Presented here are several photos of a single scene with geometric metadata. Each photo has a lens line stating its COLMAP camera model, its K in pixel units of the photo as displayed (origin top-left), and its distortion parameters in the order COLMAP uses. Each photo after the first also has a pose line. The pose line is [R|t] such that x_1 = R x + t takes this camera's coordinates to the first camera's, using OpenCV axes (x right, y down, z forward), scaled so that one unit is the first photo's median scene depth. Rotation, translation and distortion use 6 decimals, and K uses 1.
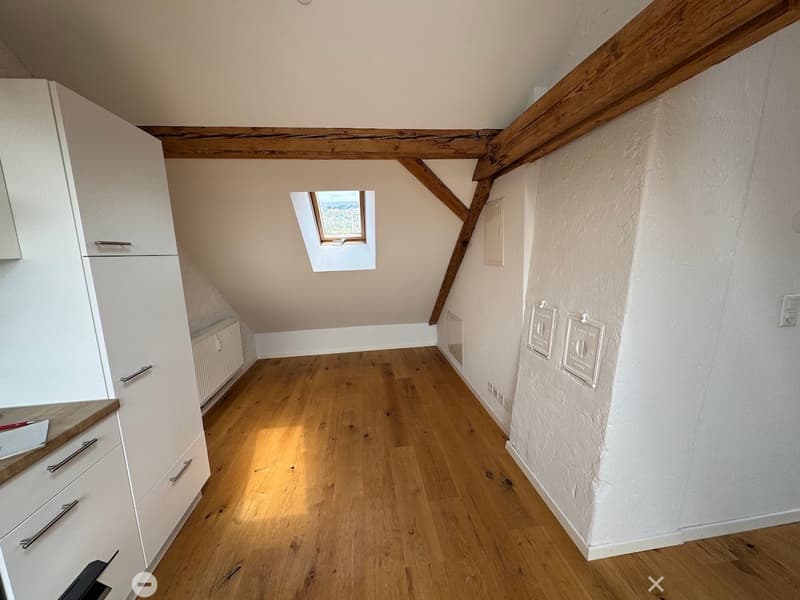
lens RADIAL K [[319.4, 0, 399.5], [0, 319.4, 301.4], [0, 0, 1]] dist [-0.002445, -0.000391]
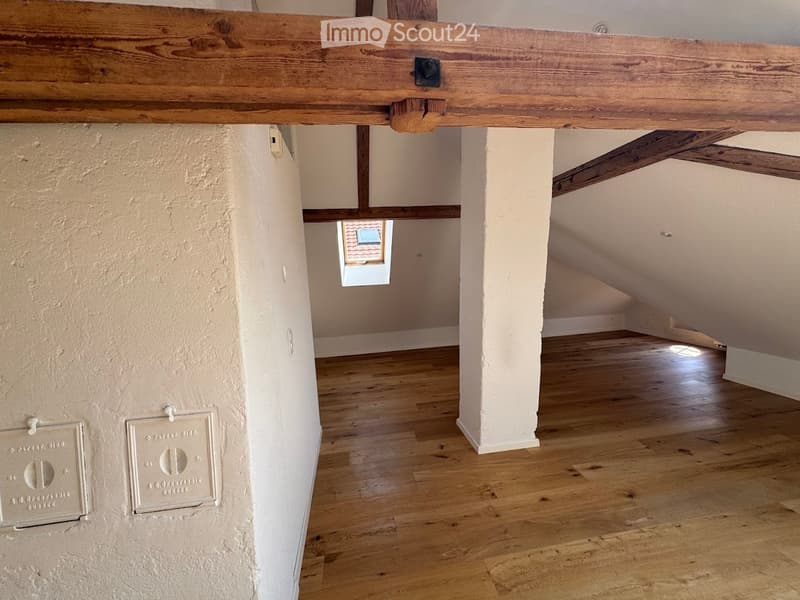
lens RADIAL K [[319.4, 0, 397.4], [0, 319.4, 300.3], [0, 0, 1]] dist [-0.002445, -0.000391]
pose [[-0.040226, -0.048853, 0.997996, -0.074947], [0.219157, 0.974051, 0.056515, -0.124543], [-0.974860, 0.220992, -0.028476, 0.631497]]
